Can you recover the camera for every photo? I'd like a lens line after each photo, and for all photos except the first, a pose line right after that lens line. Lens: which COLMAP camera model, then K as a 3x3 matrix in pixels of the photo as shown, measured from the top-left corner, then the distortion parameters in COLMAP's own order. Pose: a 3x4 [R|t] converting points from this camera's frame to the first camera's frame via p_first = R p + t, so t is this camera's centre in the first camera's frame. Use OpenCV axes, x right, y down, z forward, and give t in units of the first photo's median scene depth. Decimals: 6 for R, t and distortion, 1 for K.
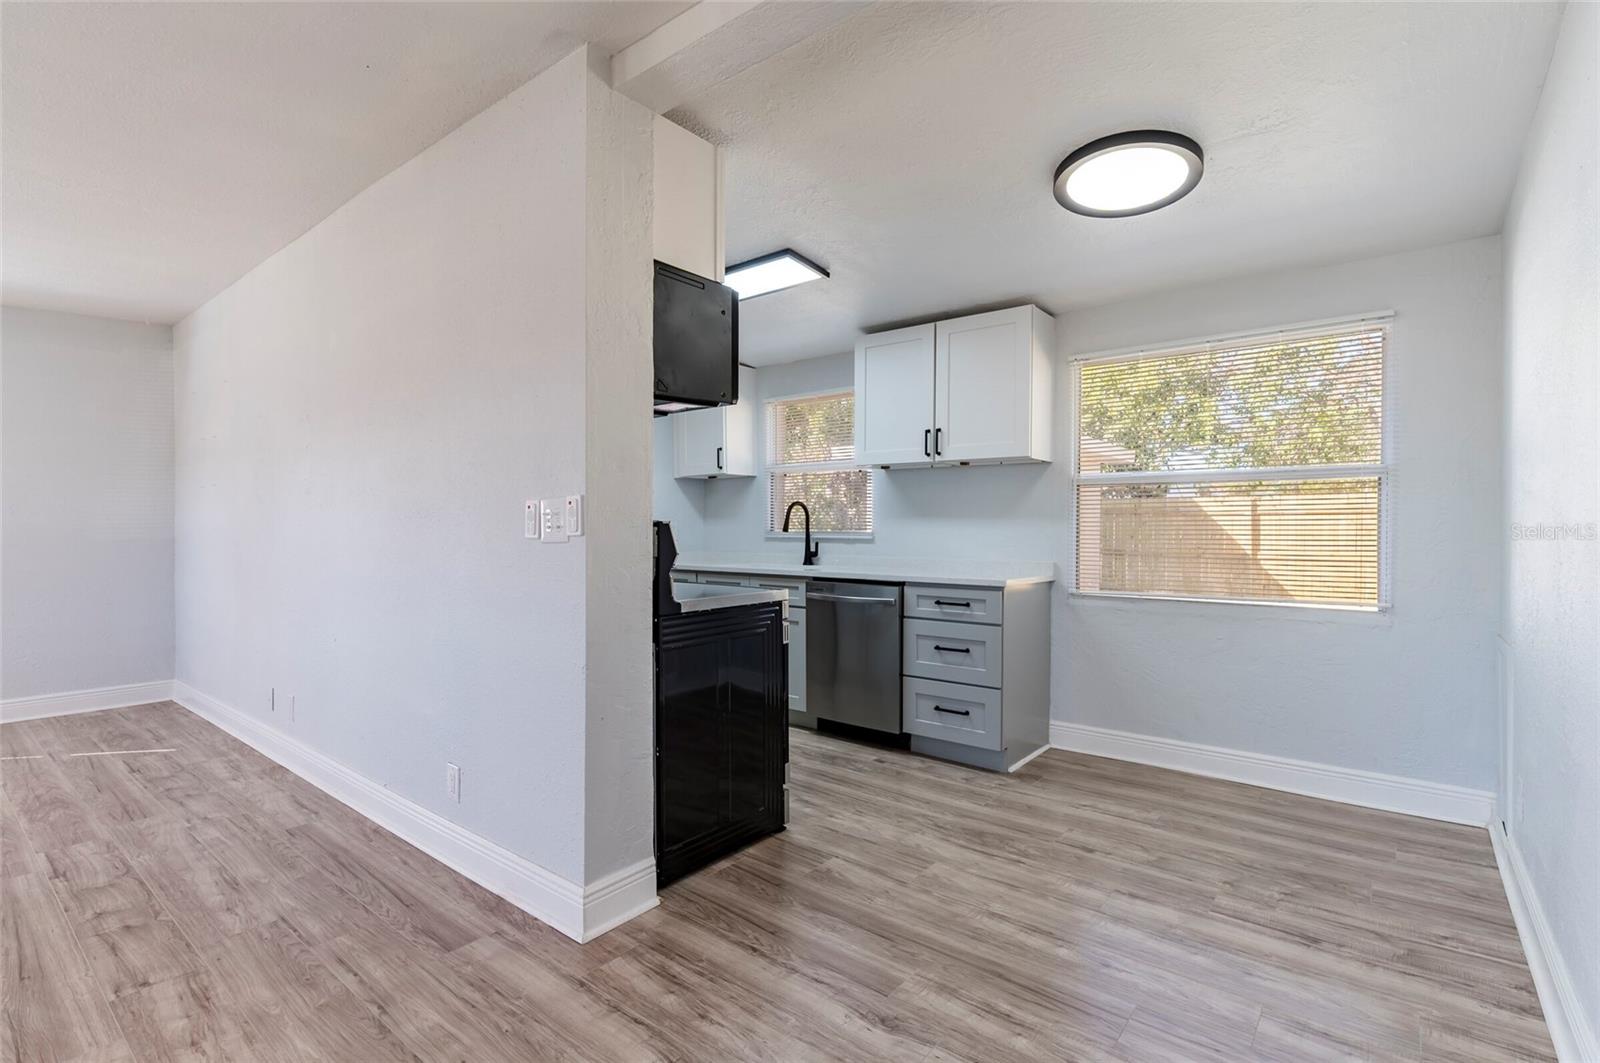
lens RADIAL K [[743.7, 0, 794.5], [0, 743.7, 532.6], [0, 0, 1]] dist [-0.001719, 0.000203]
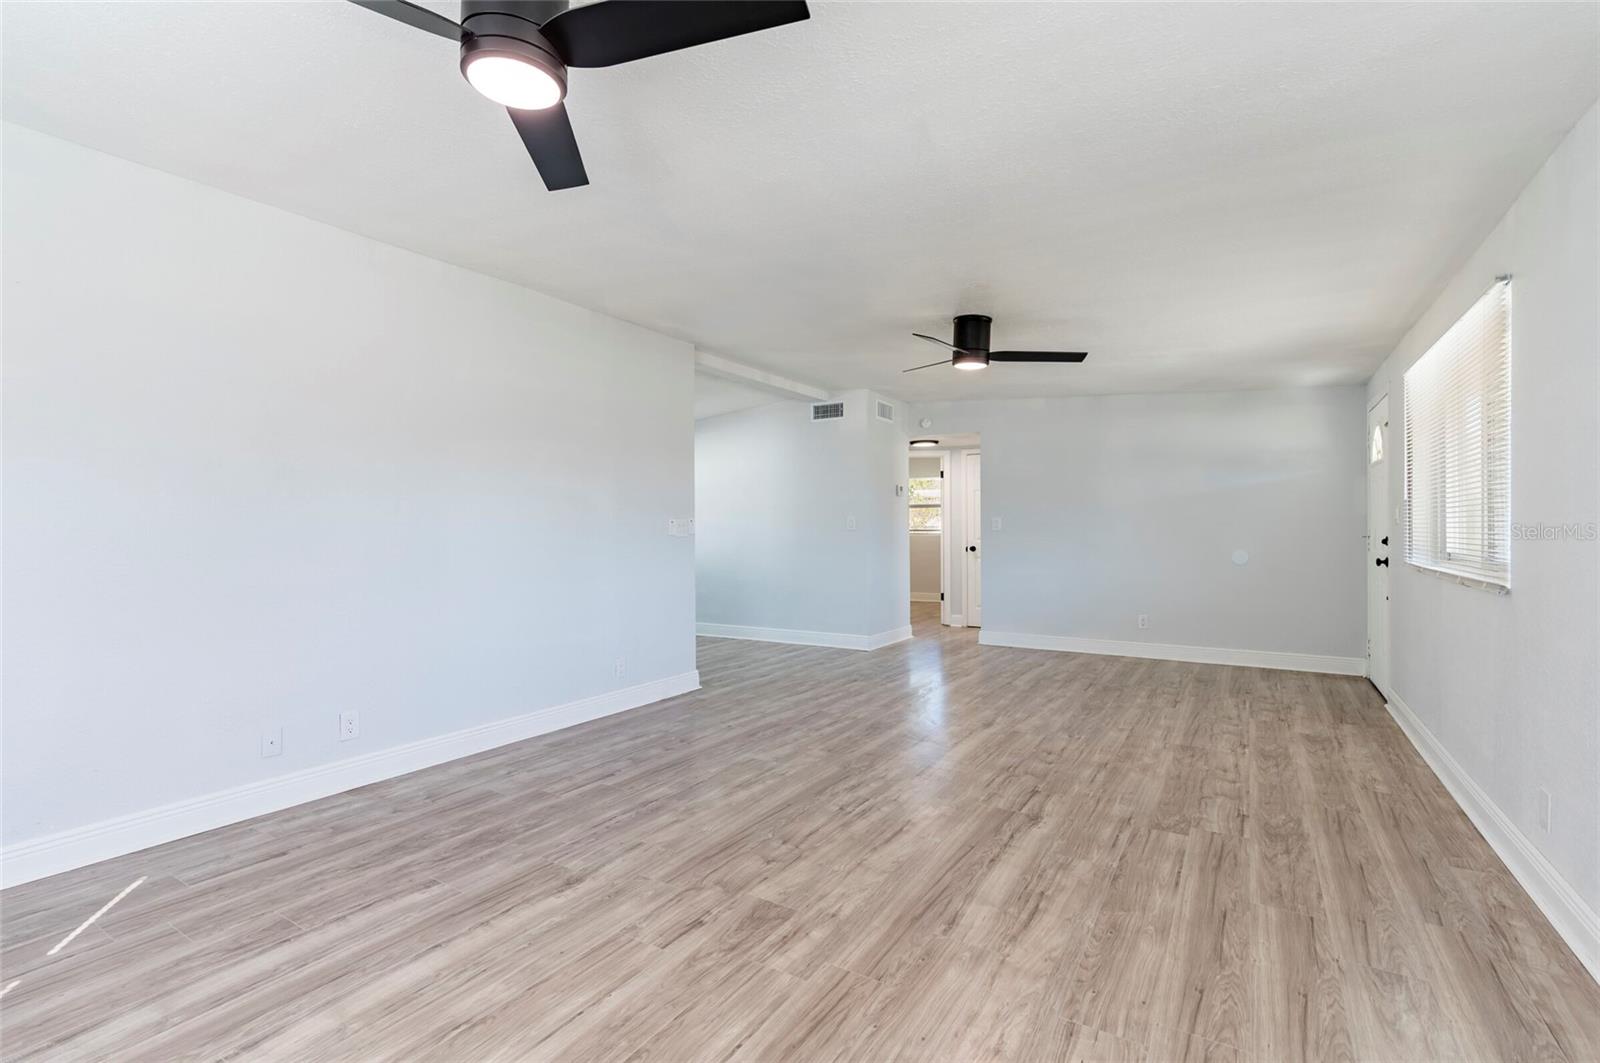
lens RADIAL K [[743.7, 0, 794.5], [0, 743.7, 532.6], [0, 0, 1]] dist [-0.001719, 0.000203]
pose [[-0.113664, -0.005688, 0.993503, -2.162134], [0.010350, 0.999923, 0.006909, -0.012230], [-0.993465, 0.011068, -0.113597, 0.706185]]
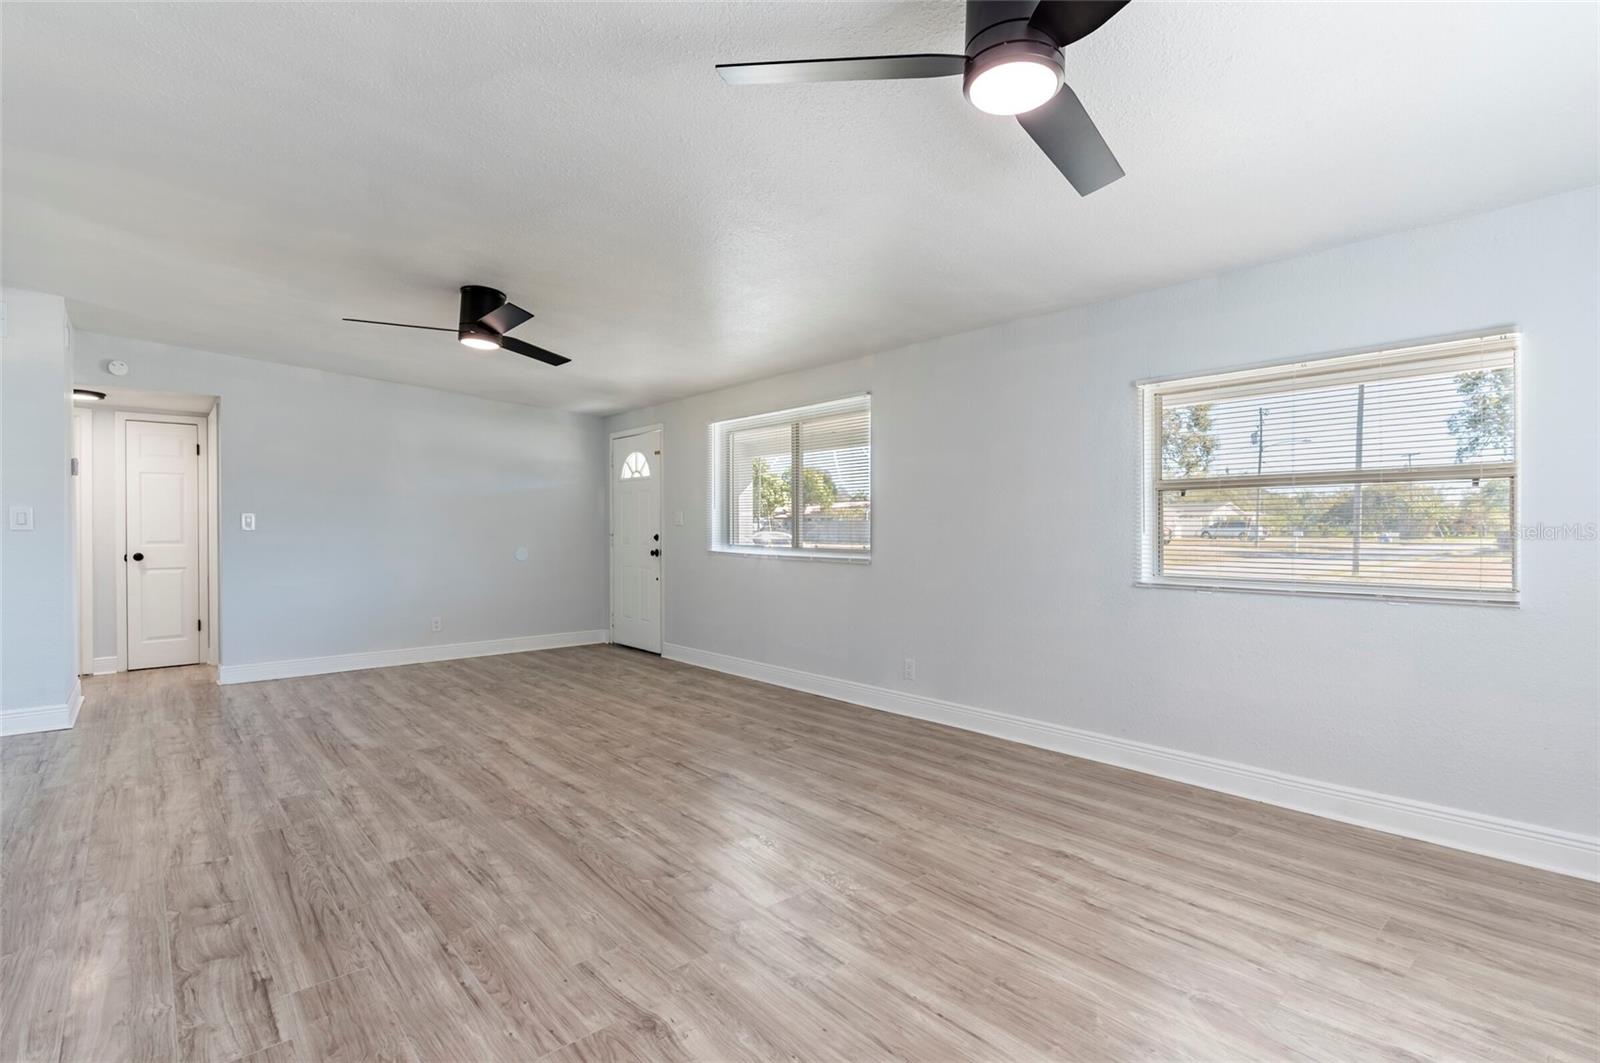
lens RADIAL K [[759.9, 0, 825.7], [0, 759.9, 530.1], [0, 0, 1]] dist [-0.001831, -0.000255]
pose [[-0.989377, 0.000776, 0.145369, -1.490981], [0.002709, 0.999910, 0.013102, -0.021809], [-0.145346, 0.013357, -0.989291, 1.492729]]
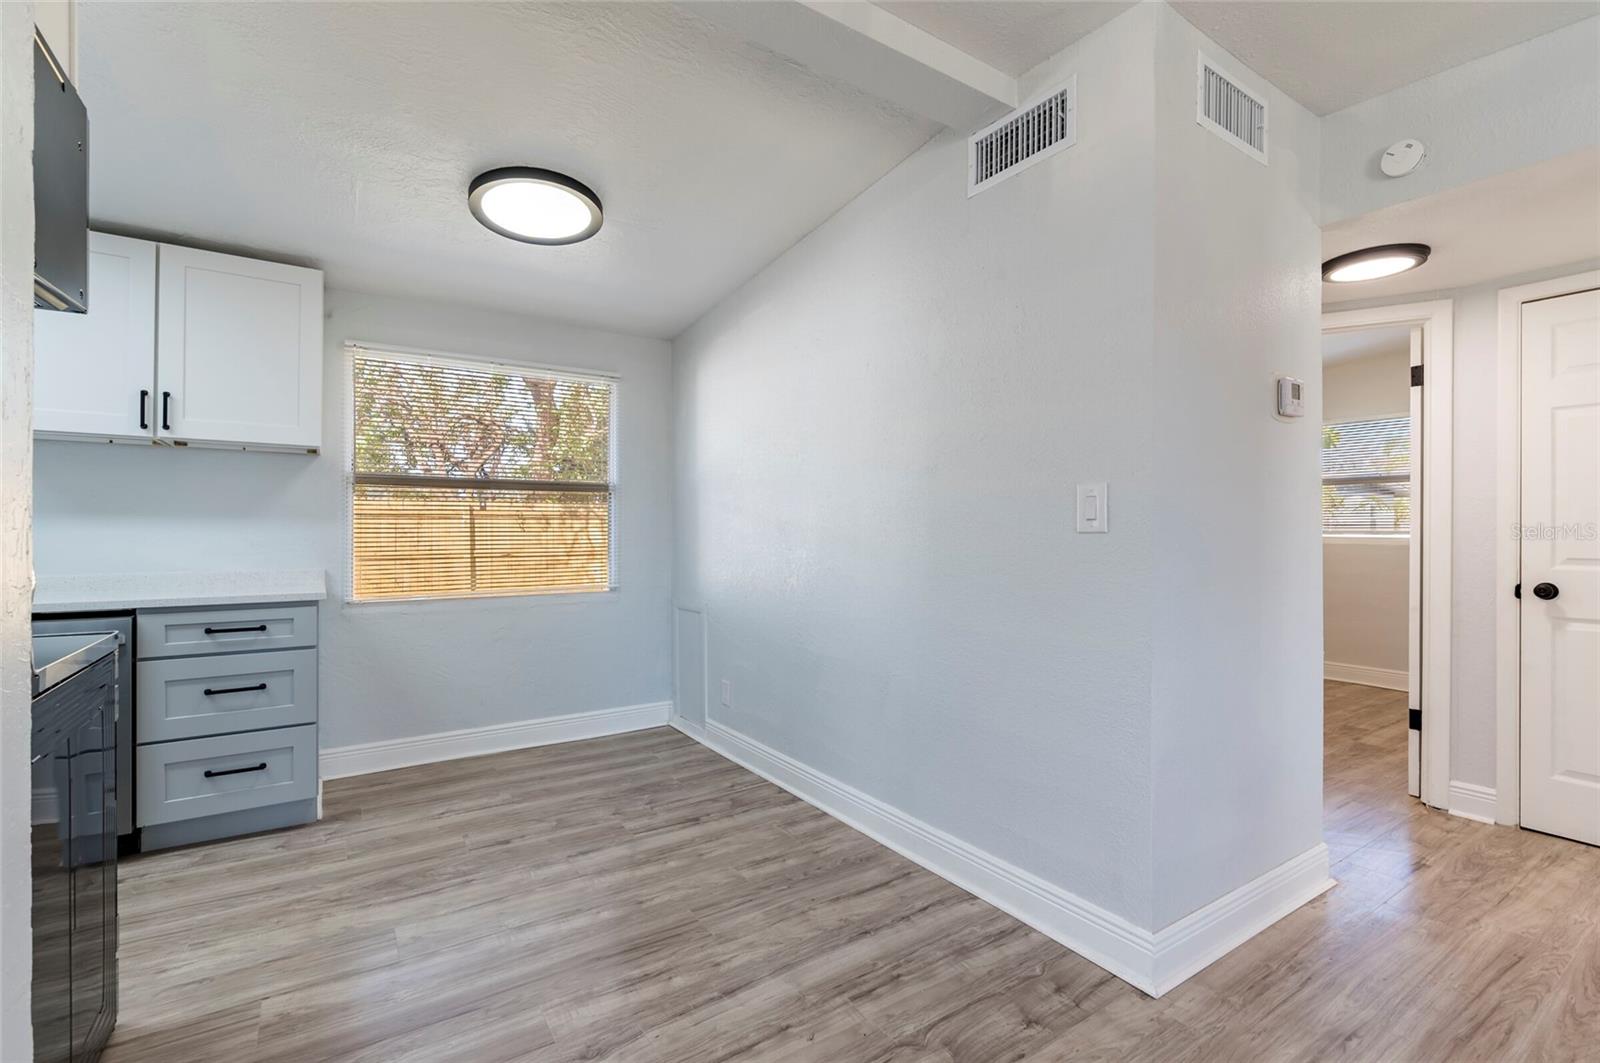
lens RADIAL K [[718.3, 0, 807.6], [0, 718.3, 533.6], [0, 0, 1]] dist [-0.000323, -0.000626]
pose [[0.295157, -0.006563, 0.955426, -0.404003], [0.006341, 0.999968, 0.004910, -0.003806], [-0.955428, 0.004610, 0.295189, 0.282656]]
